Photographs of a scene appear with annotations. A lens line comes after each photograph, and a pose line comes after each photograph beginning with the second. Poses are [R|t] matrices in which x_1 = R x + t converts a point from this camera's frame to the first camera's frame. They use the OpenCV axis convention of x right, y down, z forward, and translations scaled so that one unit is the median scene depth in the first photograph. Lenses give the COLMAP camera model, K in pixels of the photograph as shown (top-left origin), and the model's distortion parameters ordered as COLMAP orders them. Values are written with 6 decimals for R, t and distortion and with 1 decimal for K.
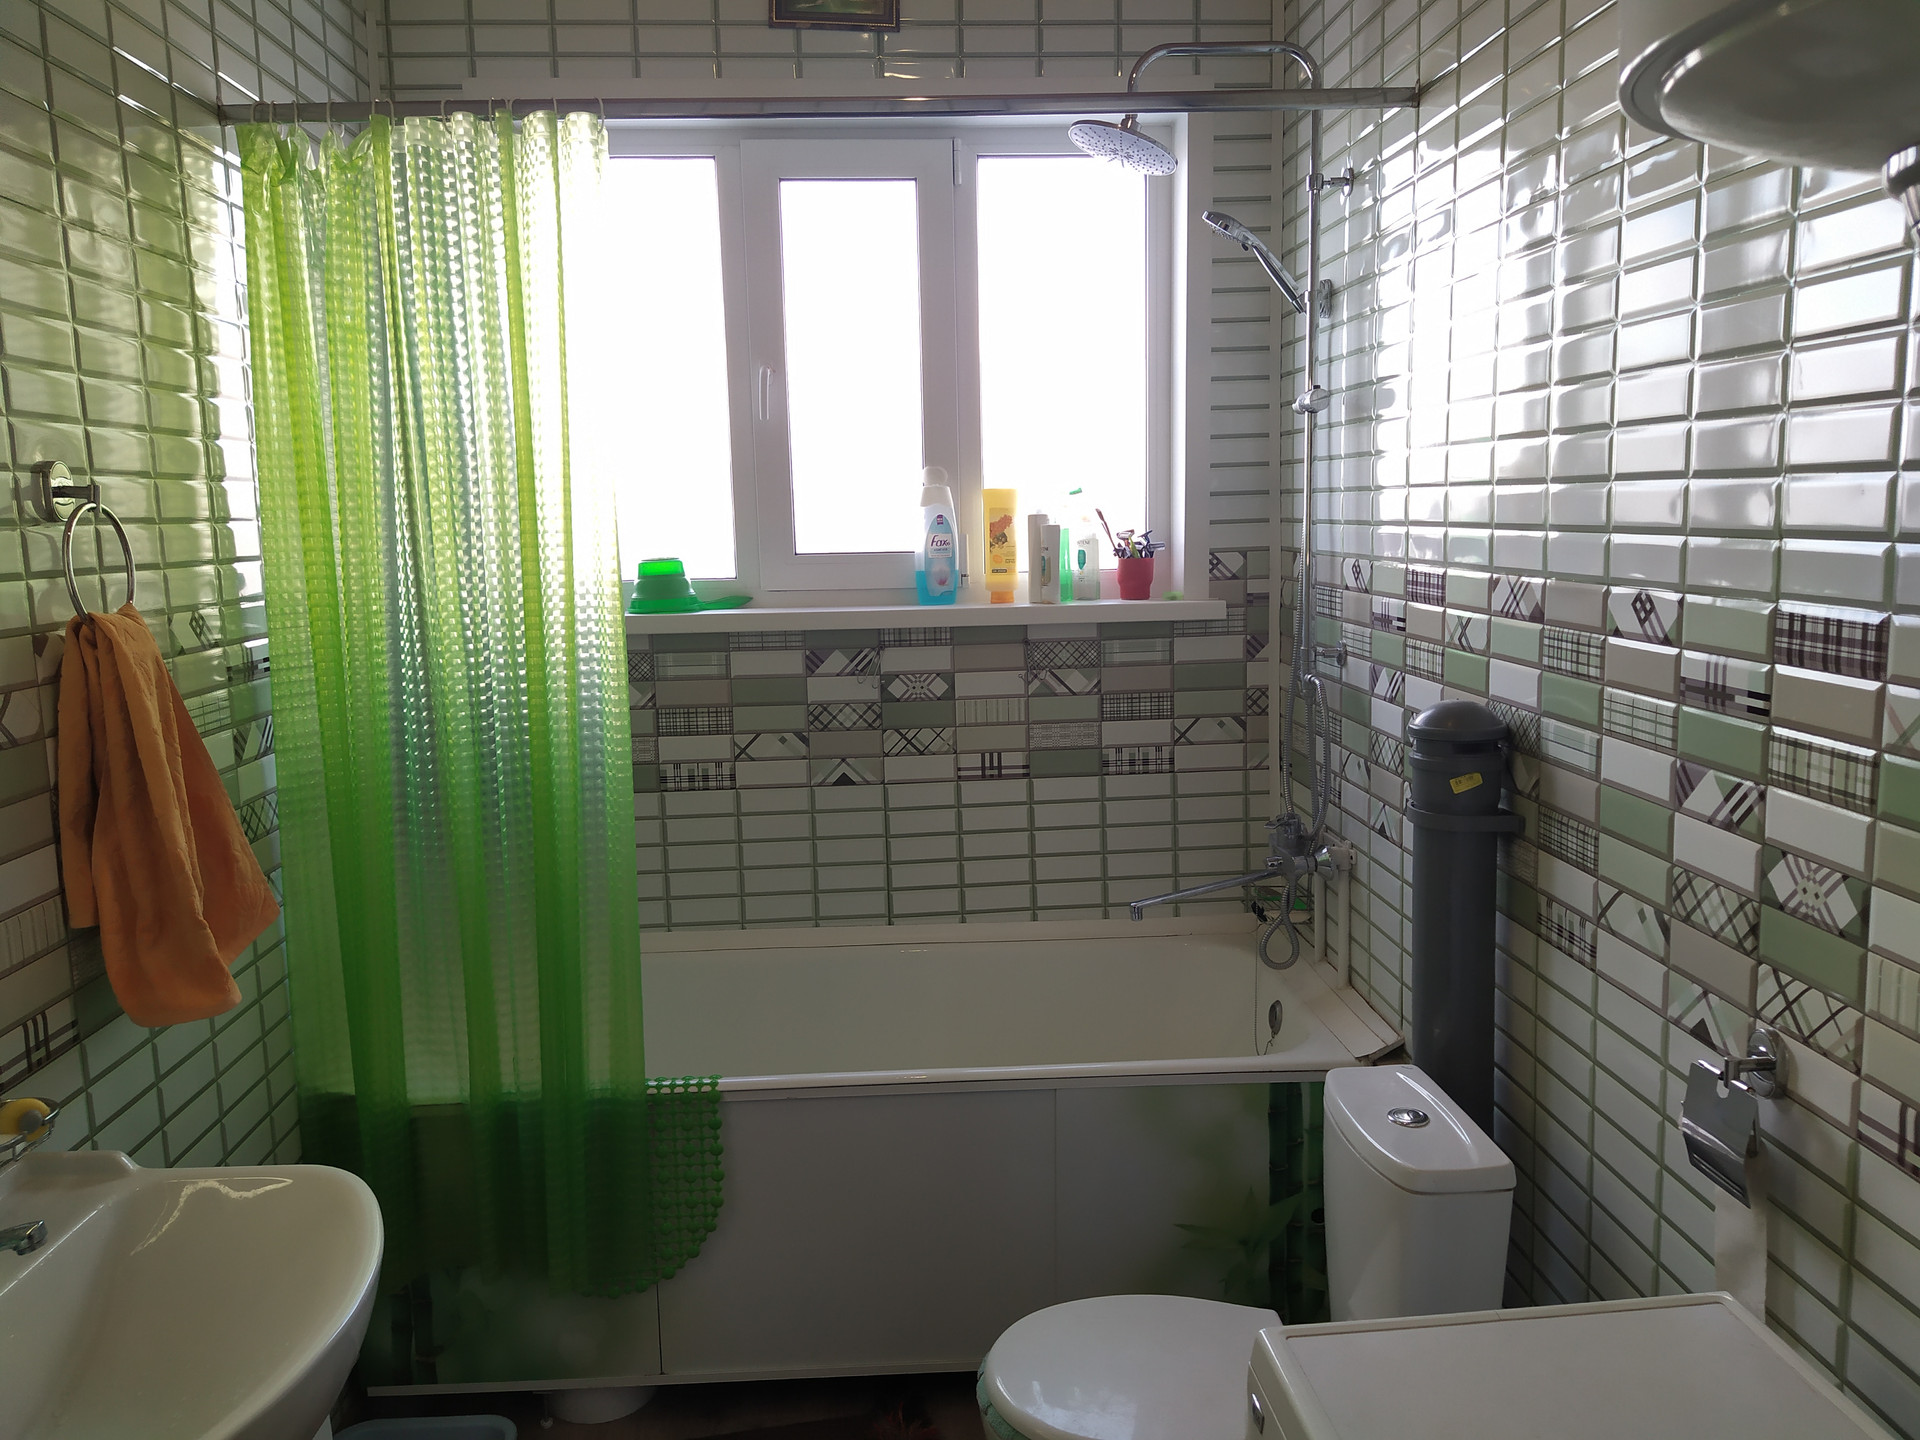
lens RADIAL K [[1433.4, 0, 960.1], [0, 1433.4, 722.2], [0, 0, 1]] dist [0.117283, -0.170020]
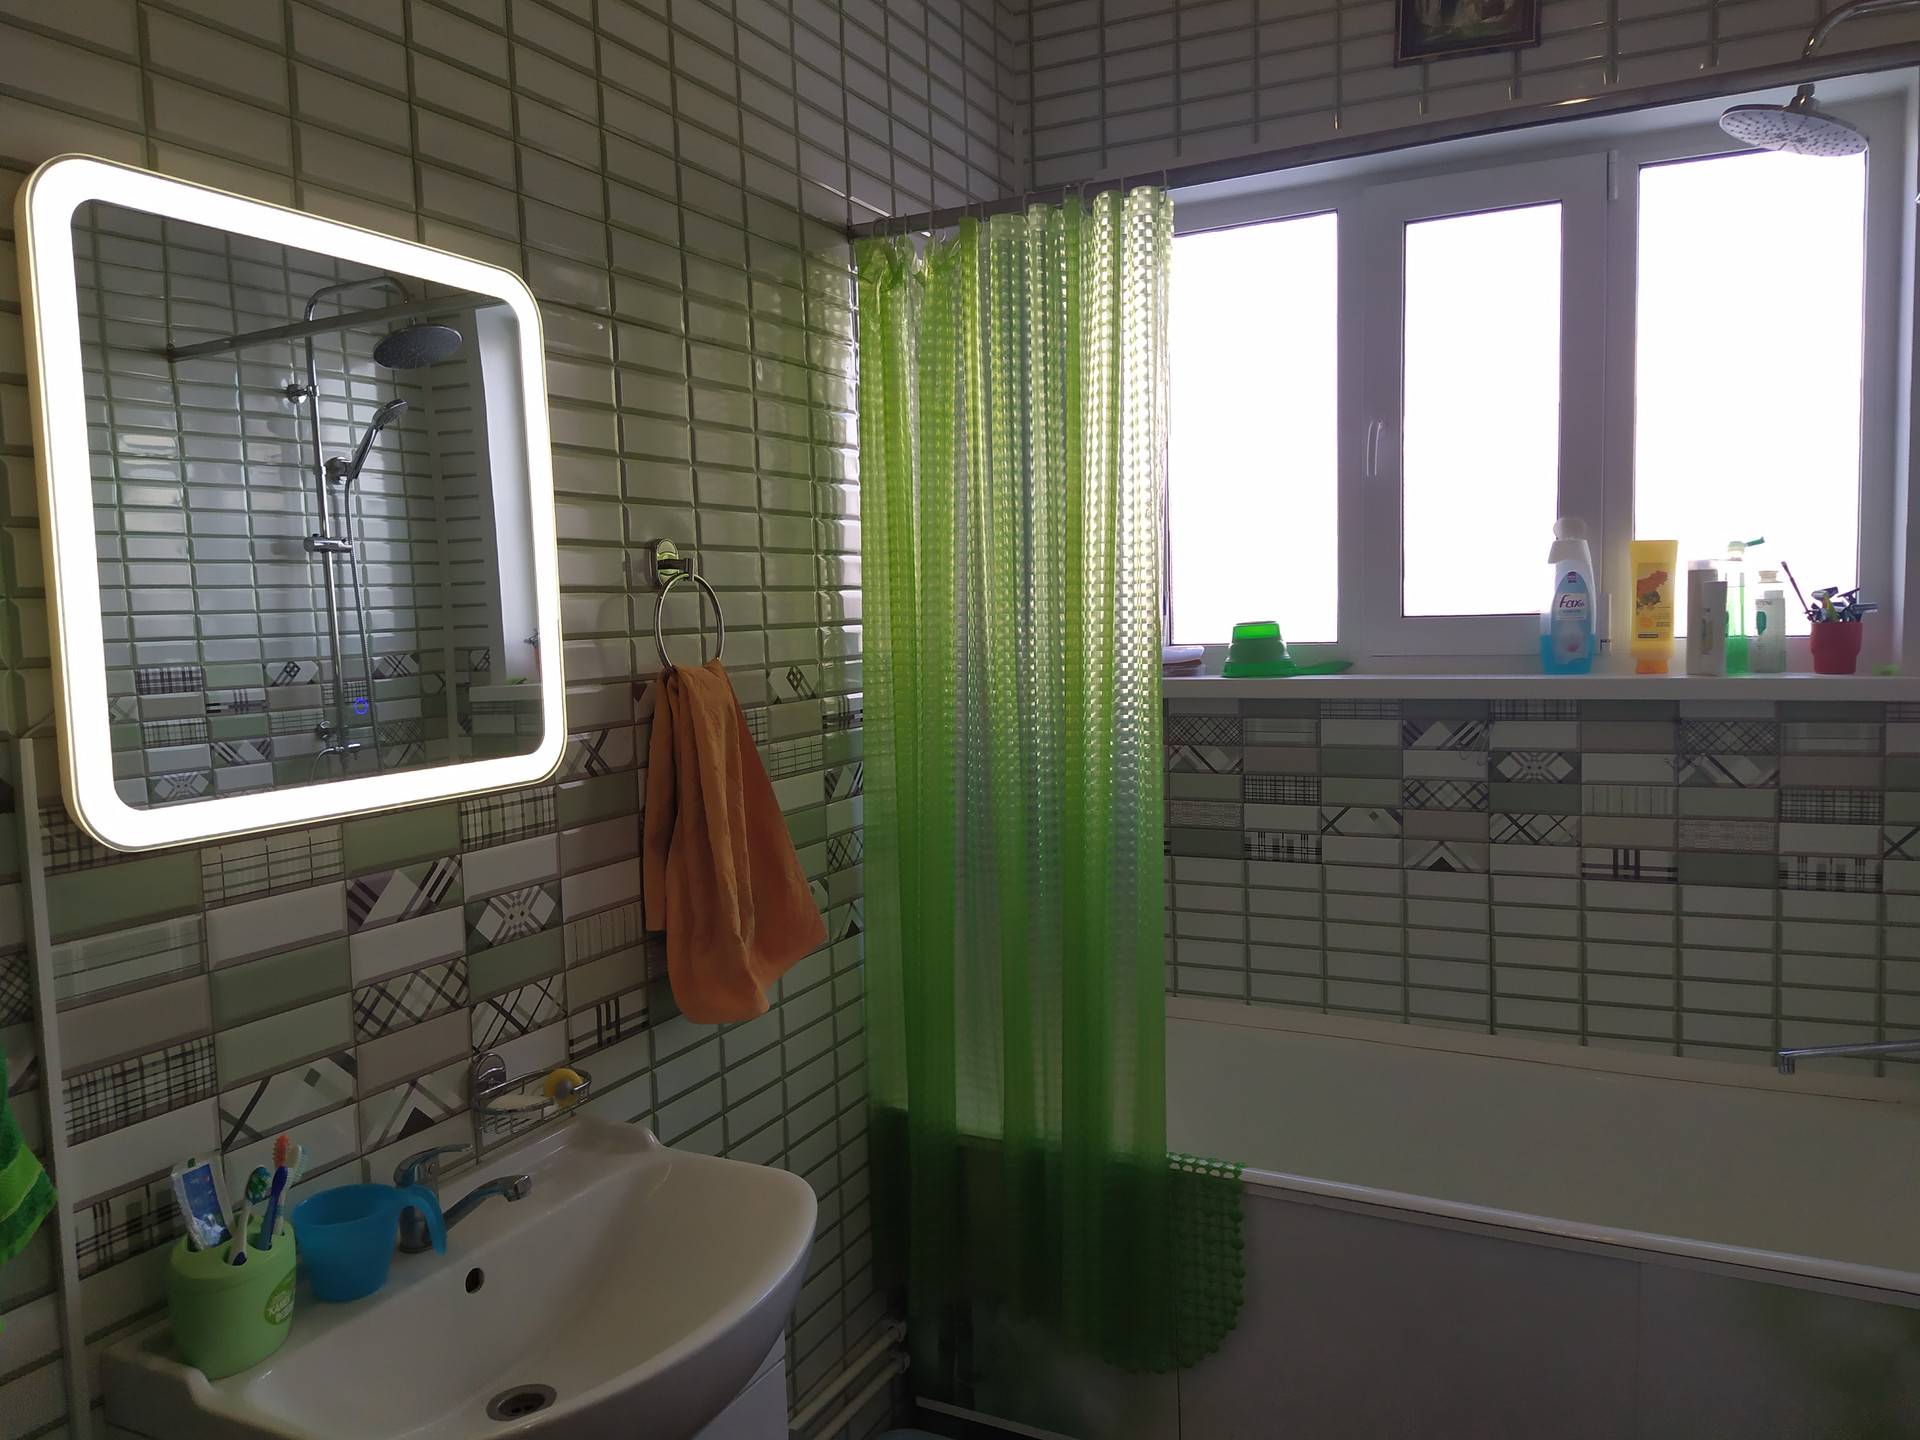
lens RADIAL K [[1433.4, 0, 960.1], [0, 1433.4, 722.2], [0, 0, 1]] dist [0.117283, -0.170020]
pose [[0.870654, 0.039489, -0.490307, 0.106901], [-0.061098, 0.997735, -0.028137, -0.005743], [0.488086, 0.054454, 0.871095, 0.055189]]
